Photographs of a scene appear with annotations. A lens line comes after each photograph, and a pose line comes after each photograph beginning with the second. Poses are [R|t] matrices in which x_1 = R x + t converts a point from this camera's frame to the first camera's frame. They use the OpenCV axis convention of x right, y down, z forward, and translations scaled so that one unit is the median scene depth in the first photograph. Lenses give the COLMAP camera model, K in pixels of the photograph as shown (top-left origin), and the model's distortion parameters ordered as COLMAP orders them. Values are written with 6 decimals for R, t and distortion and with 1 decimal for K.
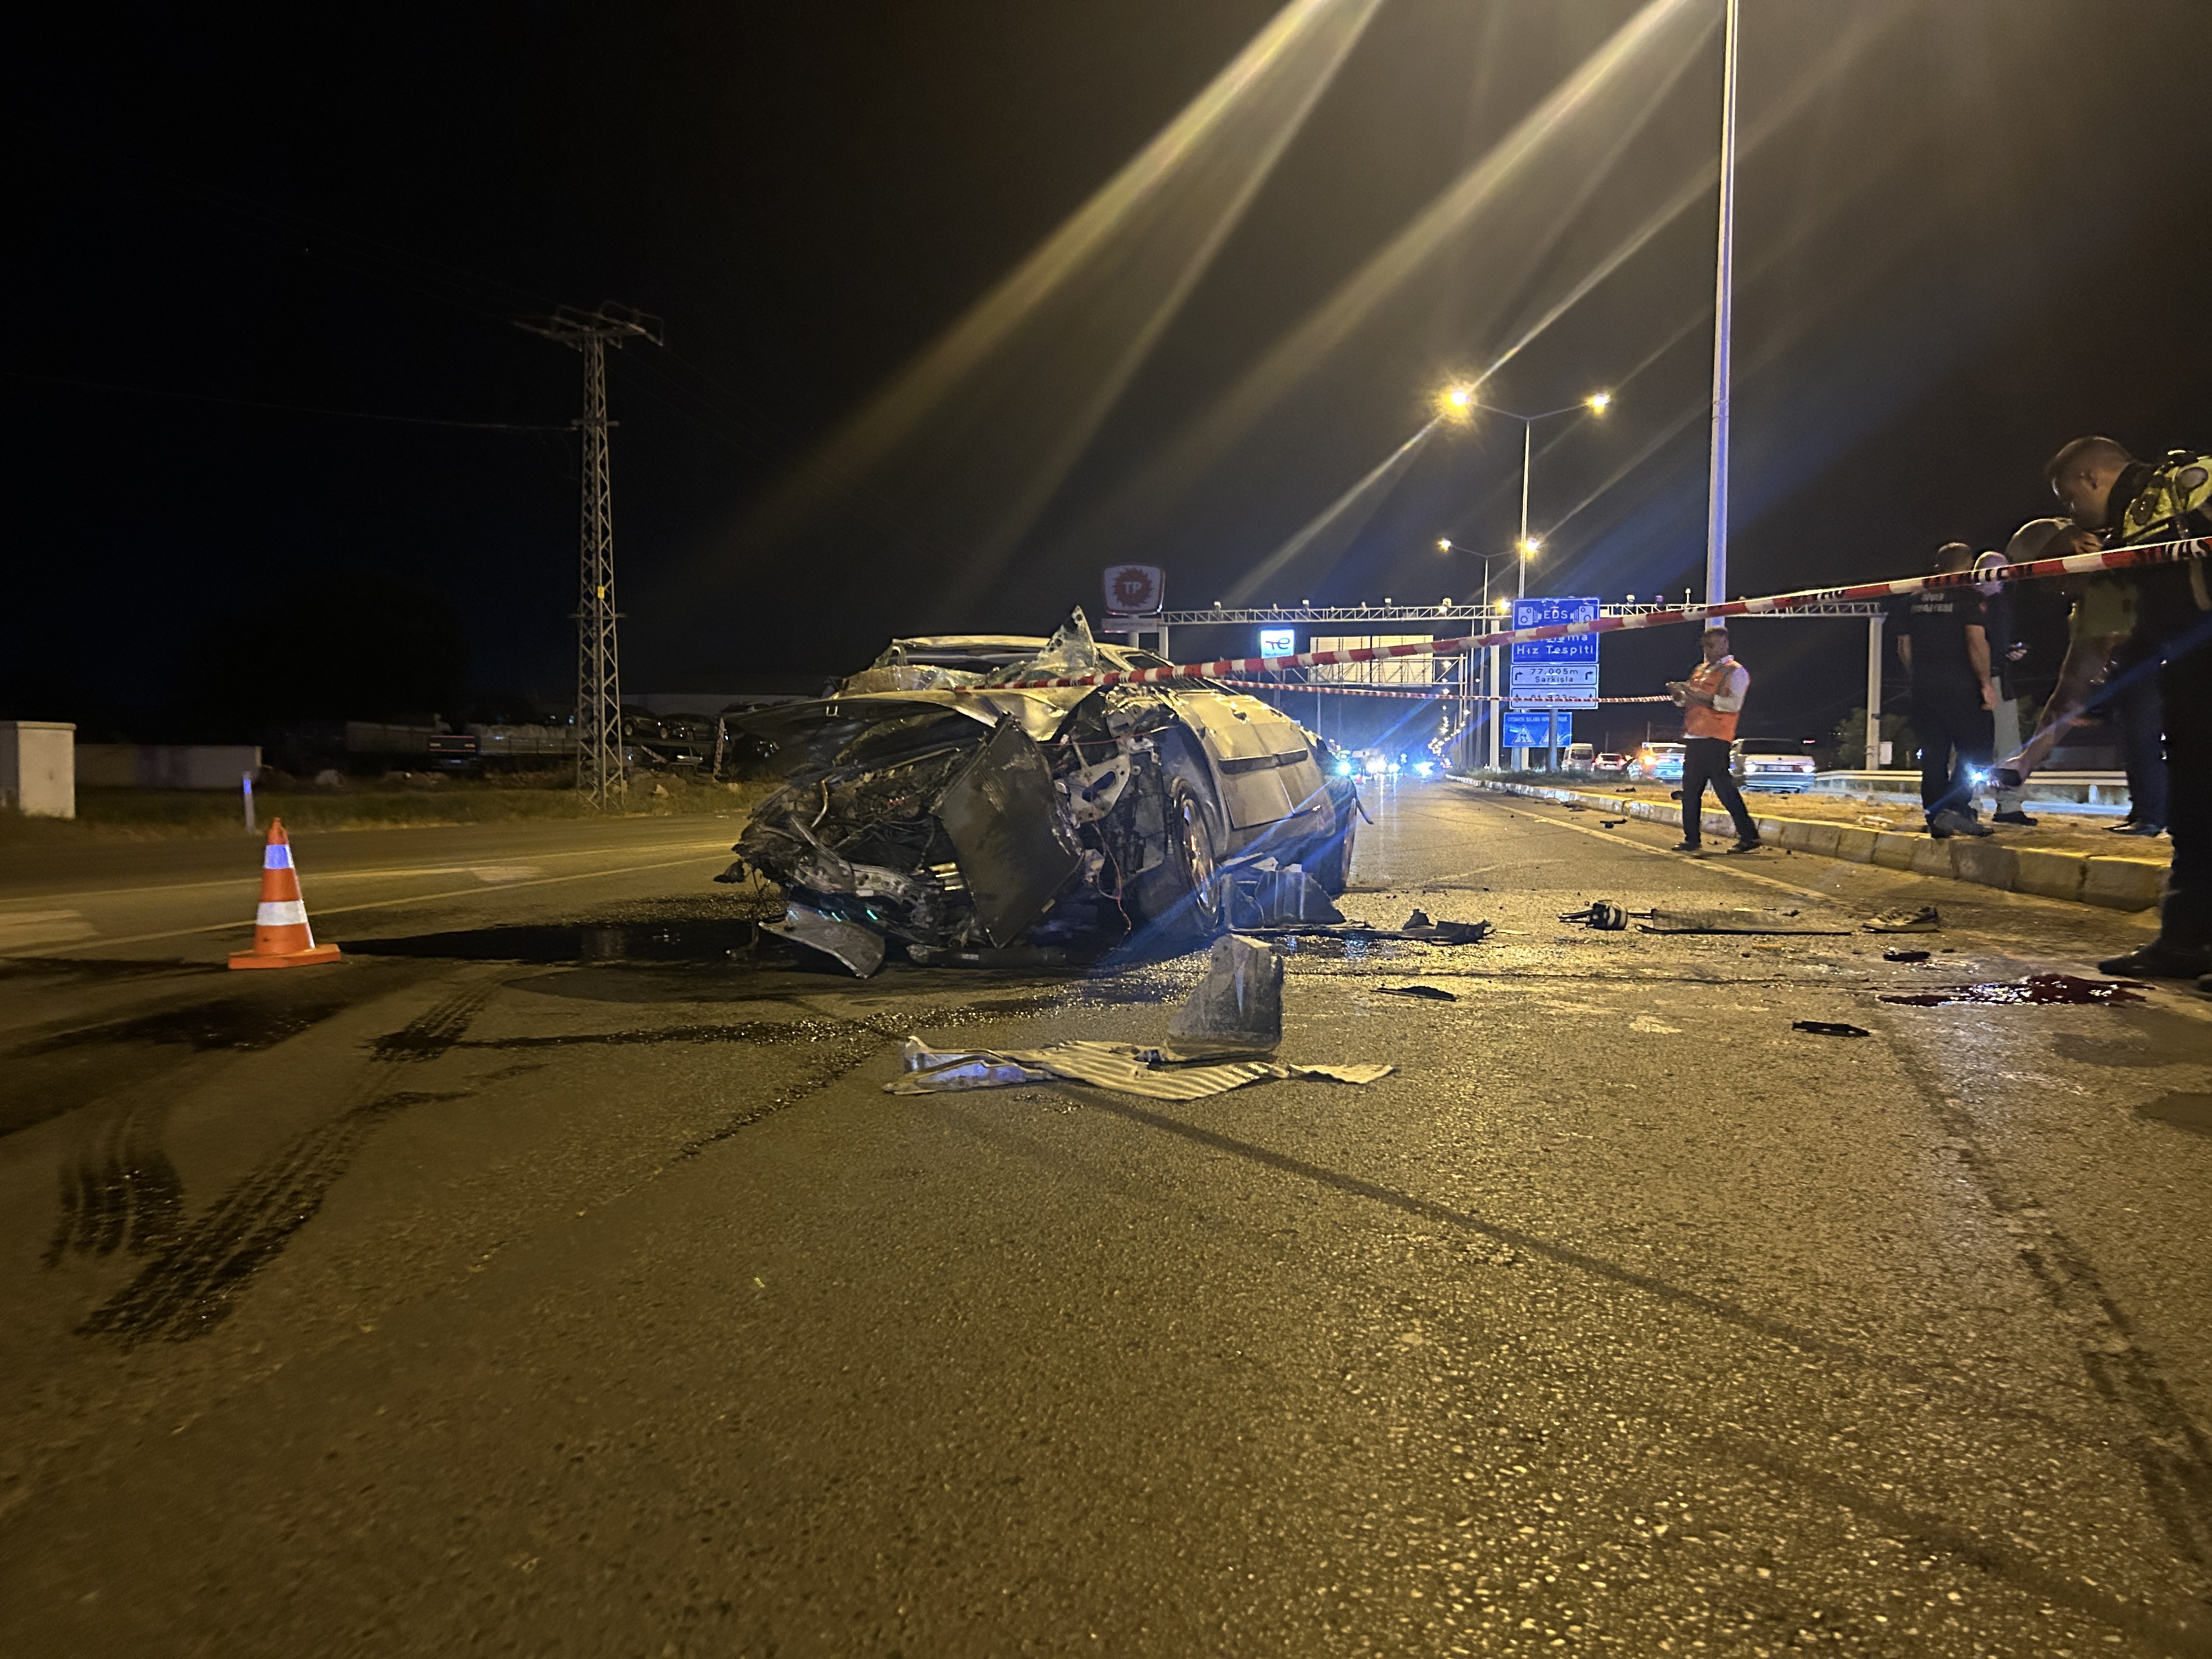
lens RADIAL K [[1631.3, 0, 1112.9], [0, 1631.3, 831.3], [0, 0, 1]] dist [0.008681, 0.004175]
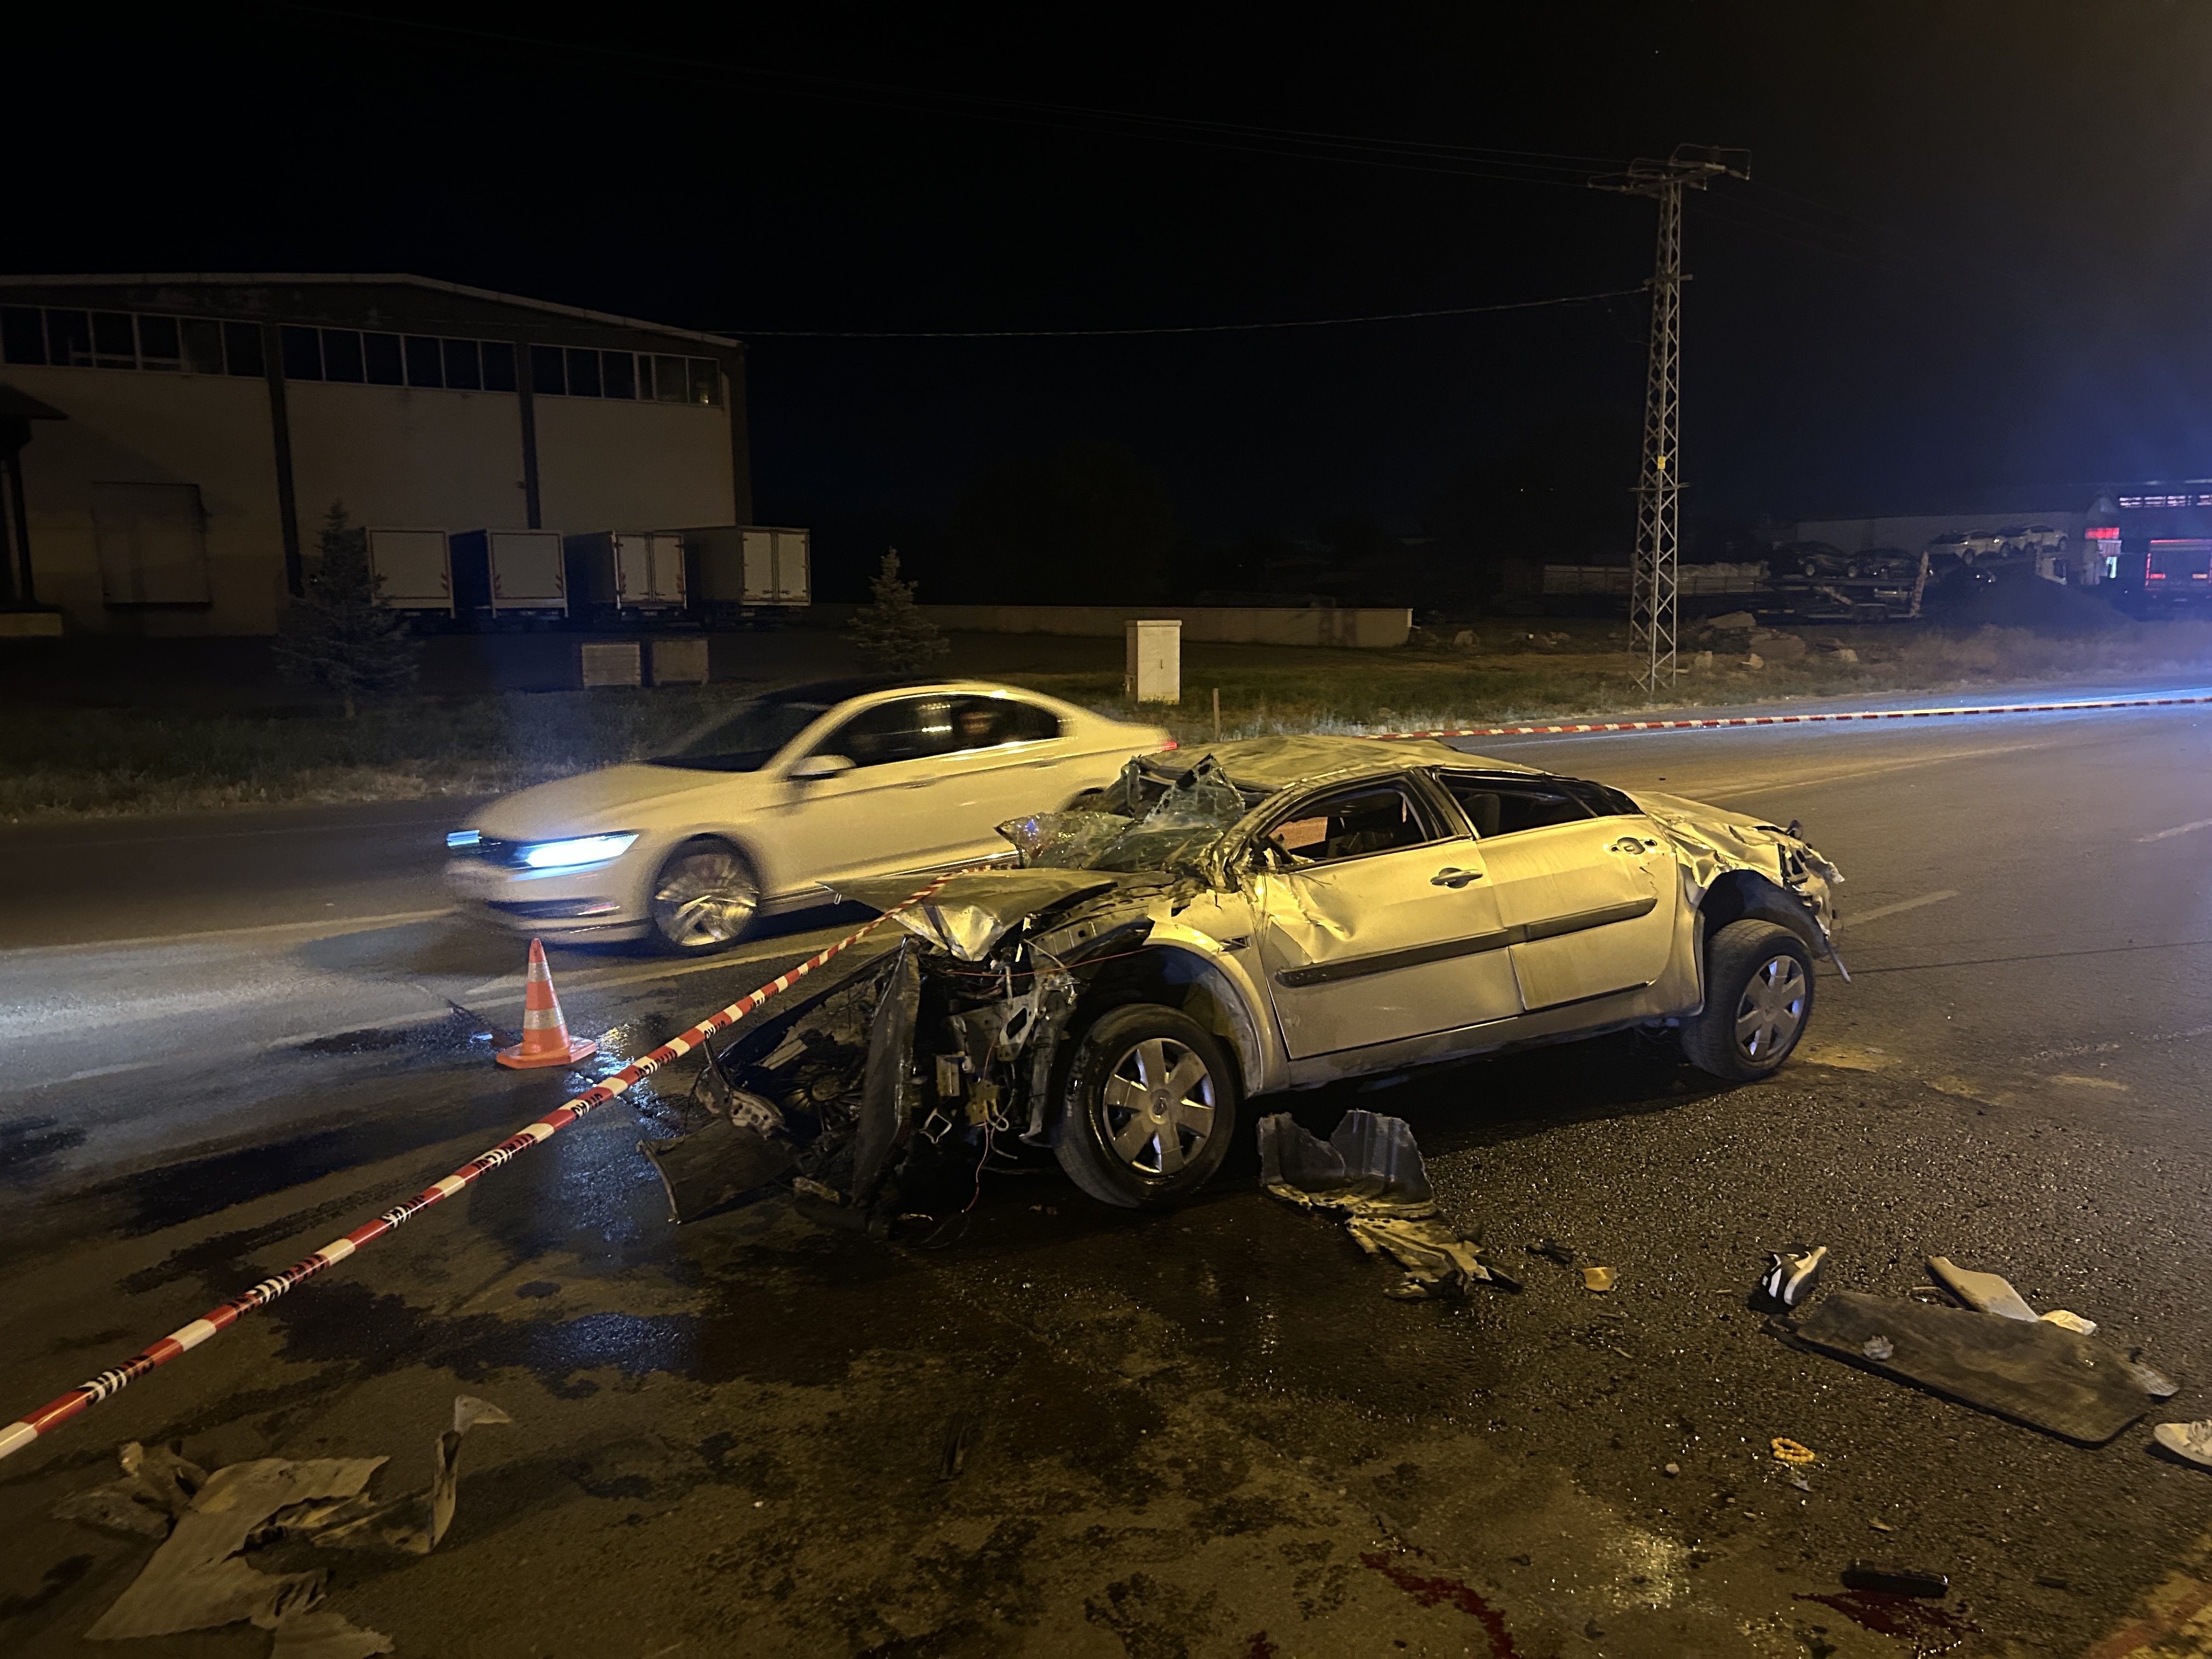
lens RADIAL K [[1631.3, 0, 1112.9], [0, 1631.3, 831.3], [0, 0, 1]] dist [0.008681, 0.004175]
pose [[0.753201, 0.079080, -0.653020, 0.084471], [-0.010282, 0.994041, 0.108518, -0.032135], [0.657710, -0.075021, 0.749526, 0.056640]]
